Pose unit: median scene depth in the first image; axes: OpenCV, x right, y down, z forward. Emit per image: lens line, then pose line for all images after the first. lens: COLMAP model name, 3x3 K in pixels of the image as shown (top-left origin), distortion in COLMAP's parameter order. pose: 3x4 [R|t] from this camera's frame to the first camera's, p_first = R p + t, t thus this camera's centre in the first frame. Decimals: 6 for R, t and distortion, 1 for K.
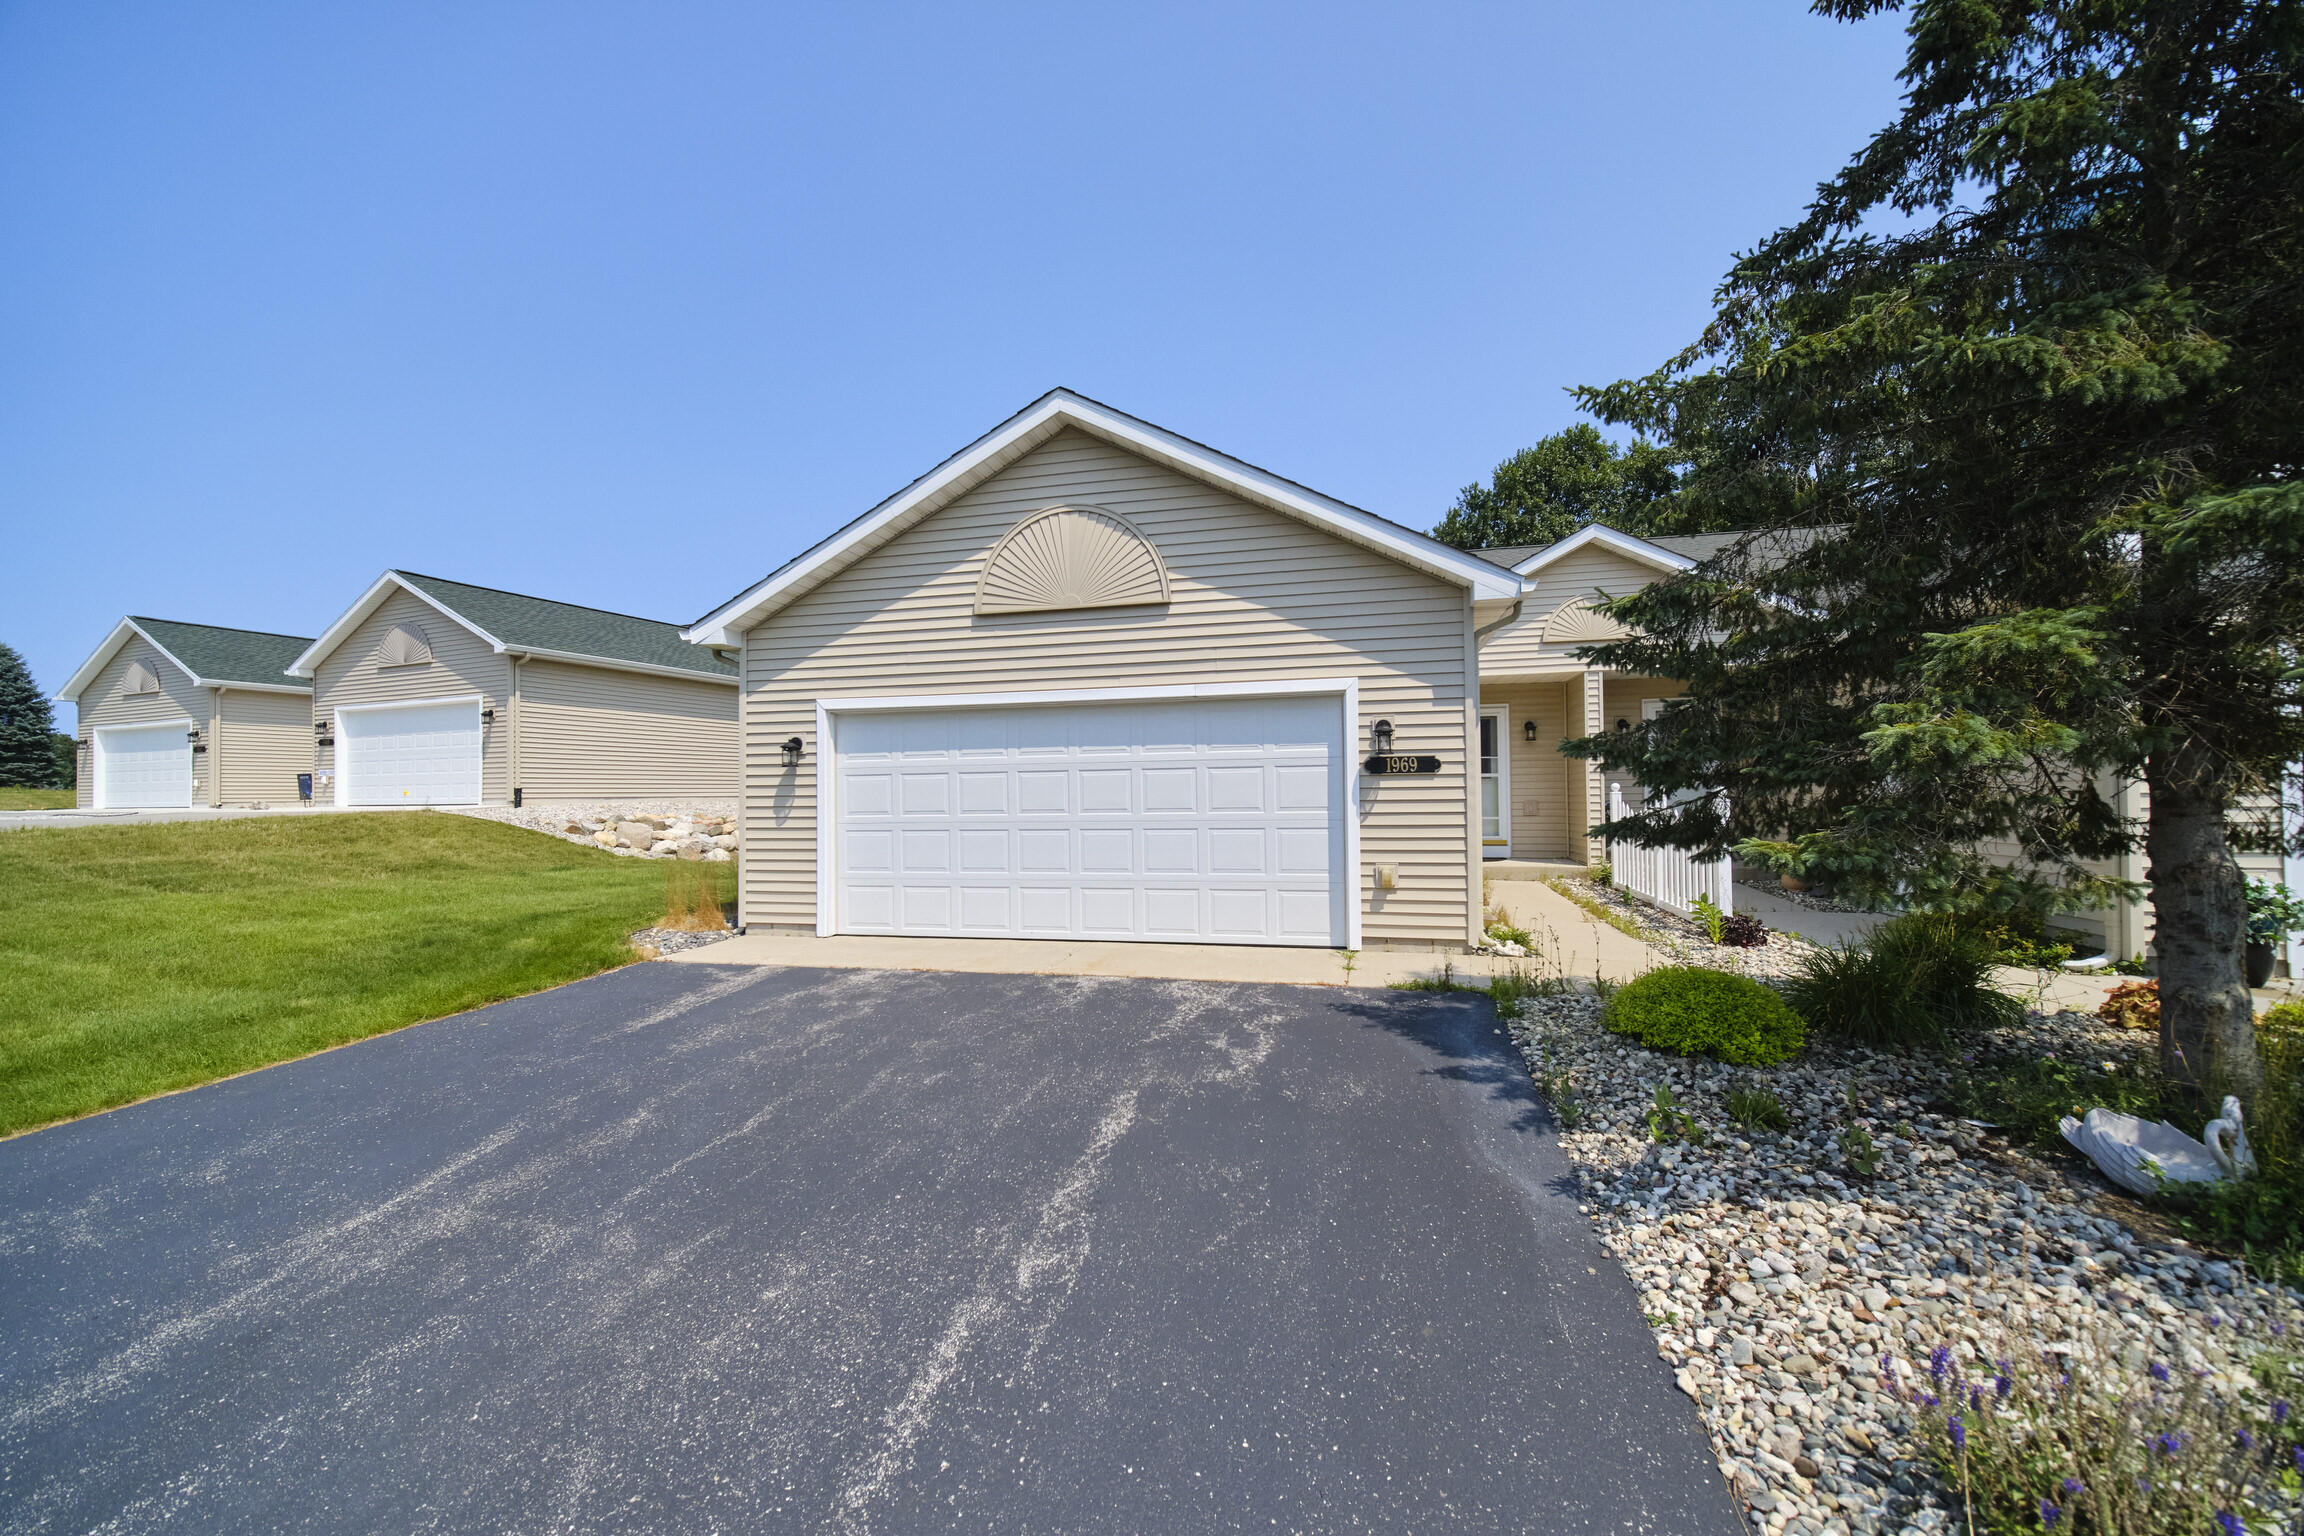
lens RADIAL K [[912.8, 0, 1192.8], [0, 912.8, 776.5], [0, 0, 1]] dist [0.000514, 0.000399]
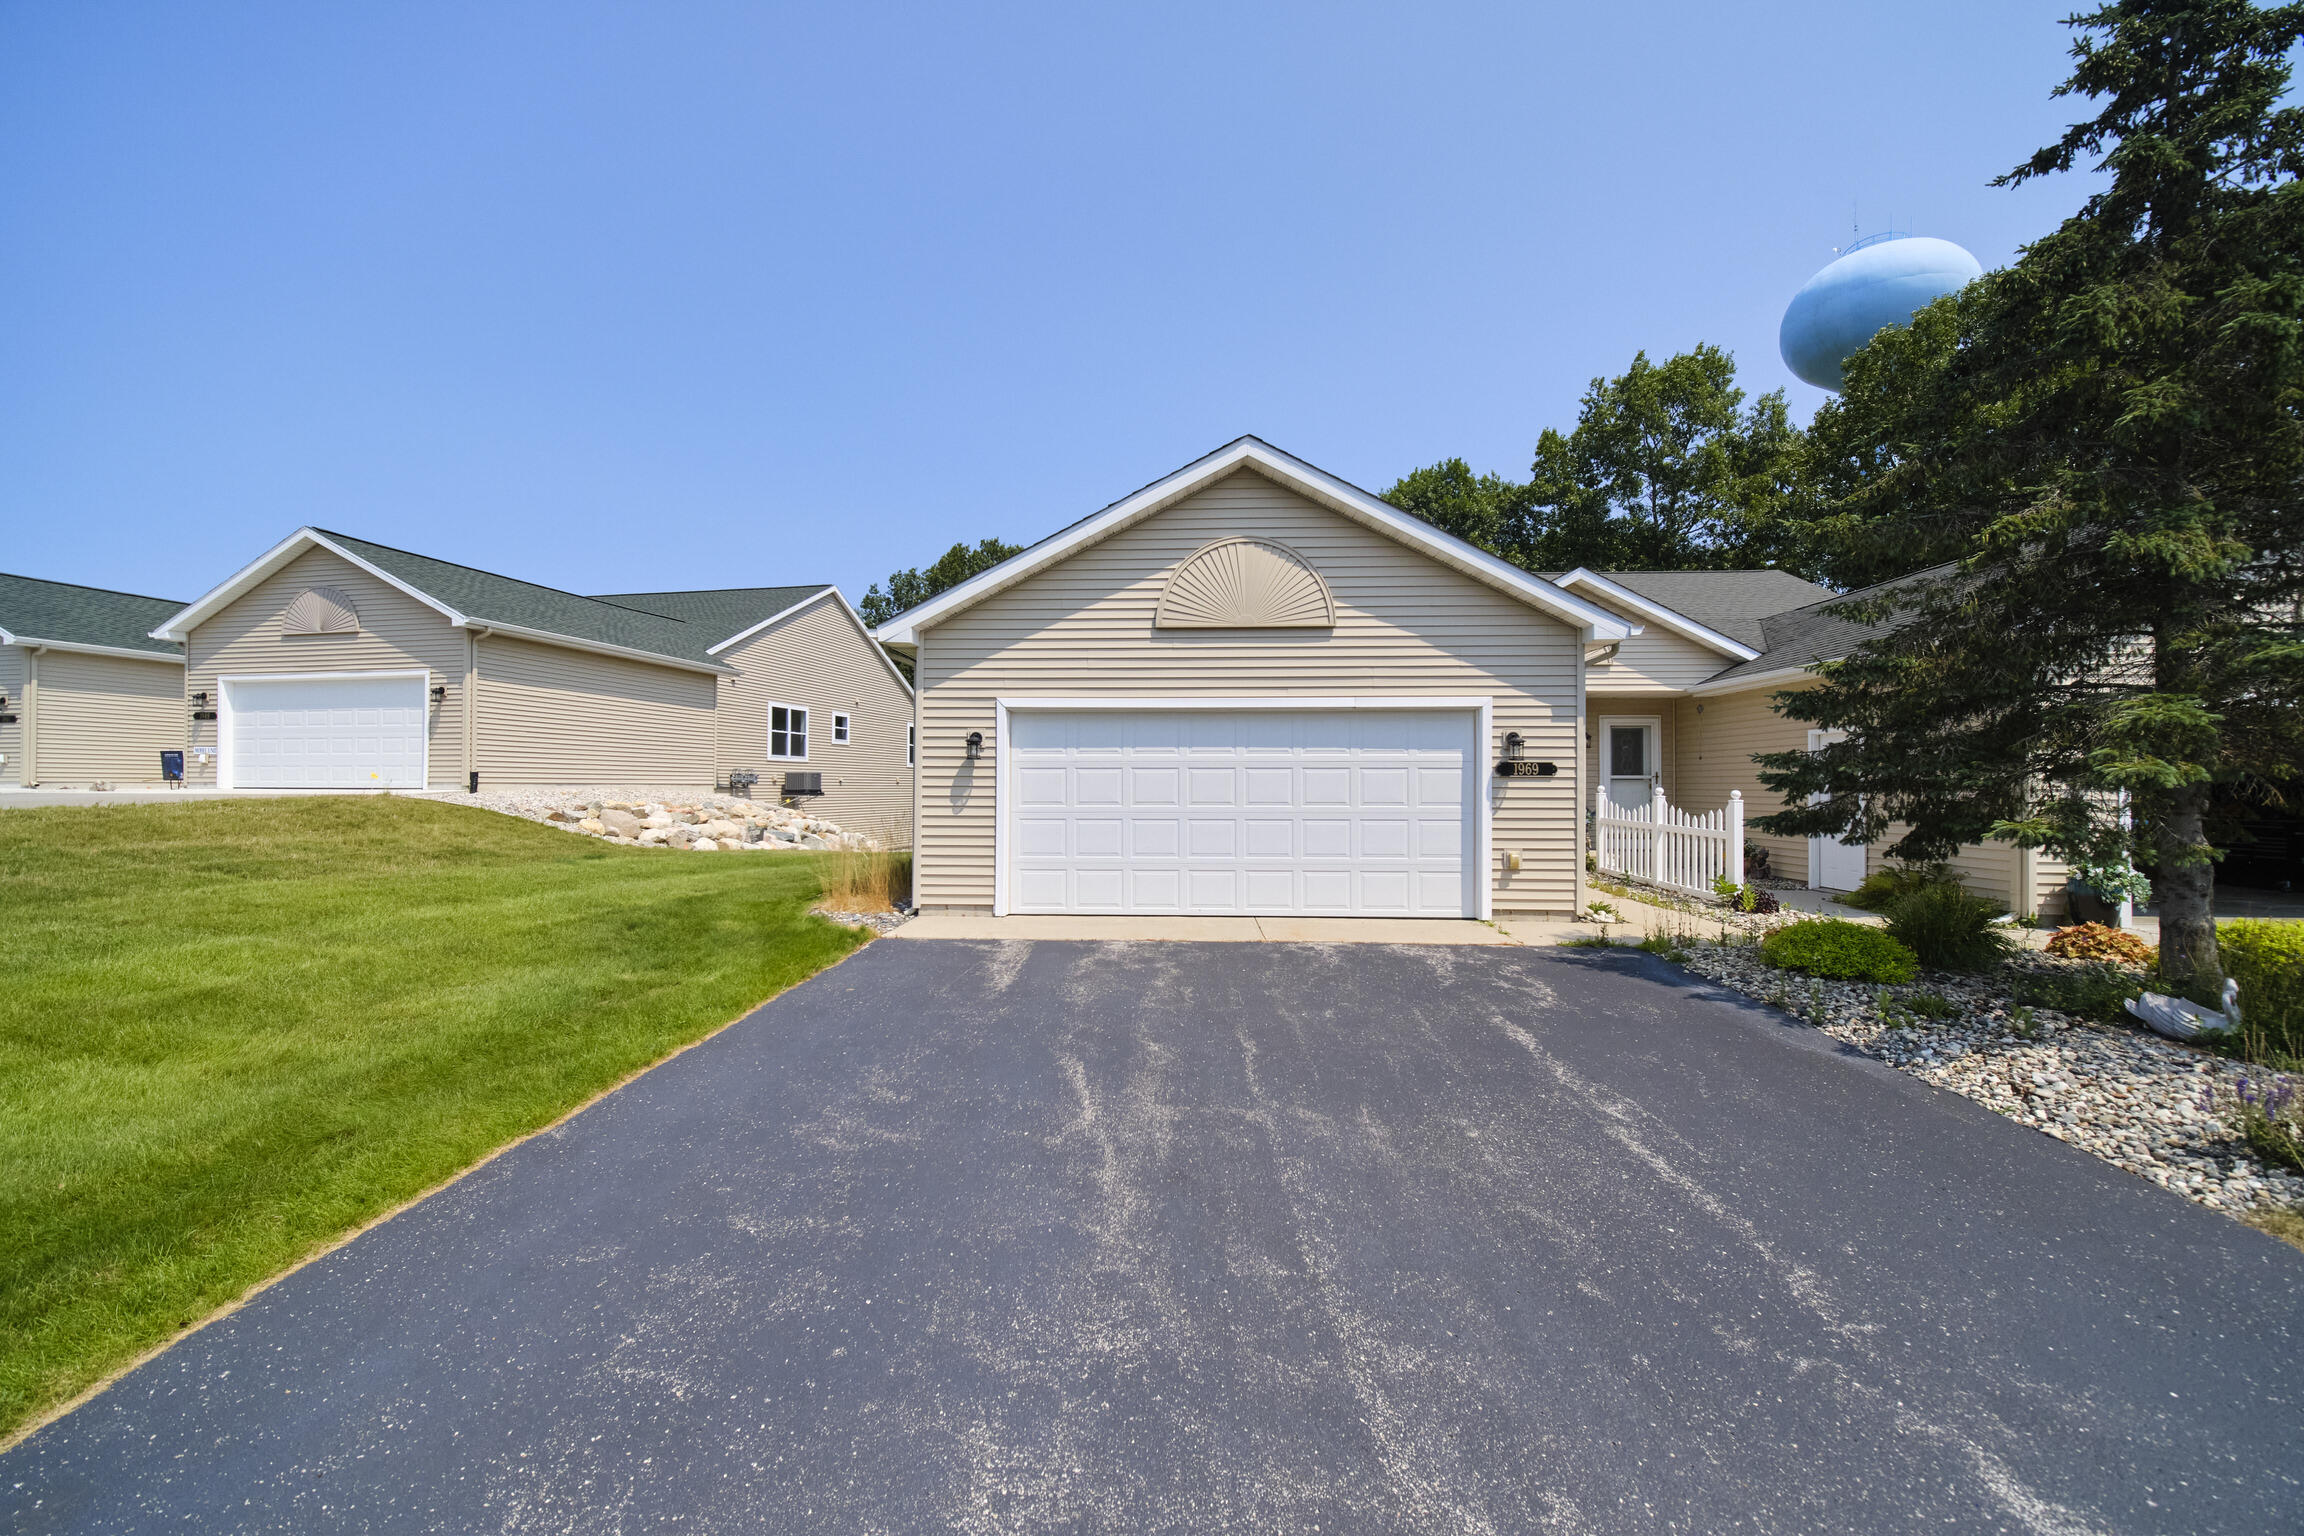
lens RADIAL K [[912.8, 0, 1192.8], [0, 912.8, 776.5], [0, 0, 1]] dist [0.000514, 0.000399]
pose [[0.982064, 0.017602, 0.187726, -0.386850], [-0.018557, 0.999822, 0.003335, 0.001301], [-0.187634, -0.006759, 0.982216, -0.109350]]
